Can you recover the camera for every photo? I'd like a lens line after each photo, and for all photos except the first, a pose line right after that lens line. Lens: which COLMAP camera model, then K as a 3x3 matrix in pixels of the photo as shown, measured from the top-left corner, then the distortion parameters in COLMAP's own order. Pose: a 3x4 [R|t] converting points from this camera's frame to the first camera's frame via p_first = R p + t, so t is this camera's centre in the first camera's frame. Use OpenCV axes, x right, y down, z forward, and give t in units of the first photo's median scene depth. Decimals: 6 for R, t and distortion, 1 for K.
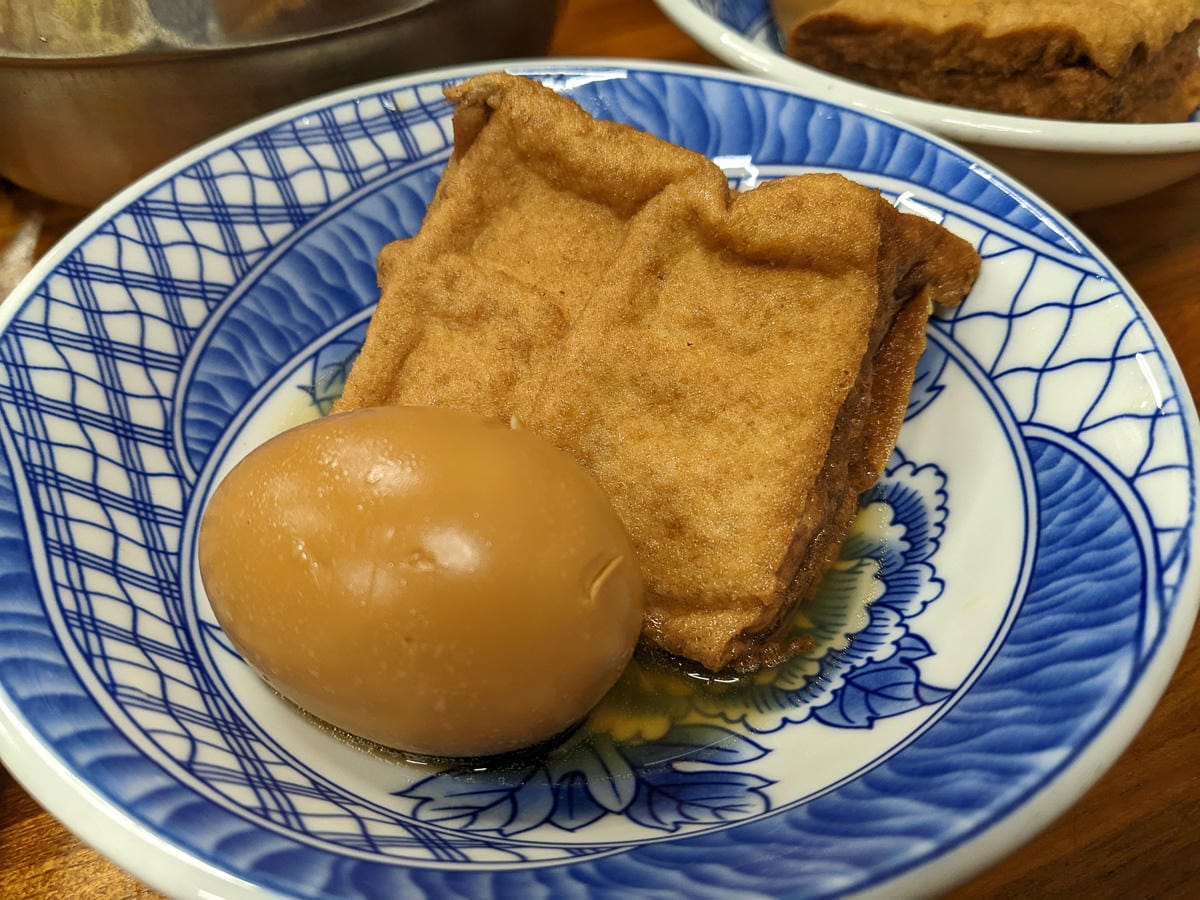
lens RADIAL K [[944.8, 0, 595.2], [0, 944.8, 469.3], [0, 0, 1]] dist [-0.055288, -0.006979]
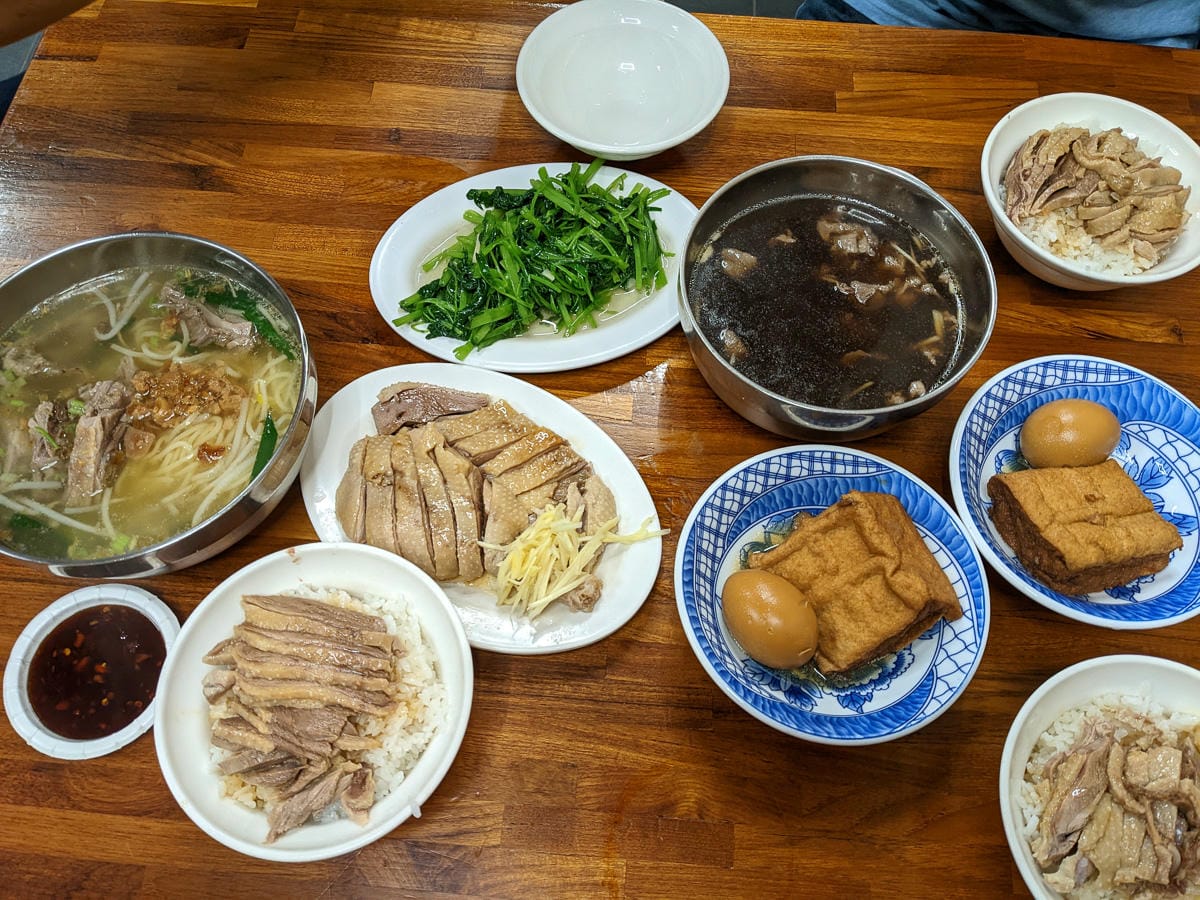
lens RADIAL K [[944.8, 0, 595.2], [0, 944.8, 469.3], [0, 0, 1]] dist [-0.055288, -0.006979]
pose [[0.836316, 0.502695, -0.218801, -0.229524], [-0.408203, 0.837364, 0.363582, -1.482797], [0.365986, -0.214754, 0.905502, -2.622513]]
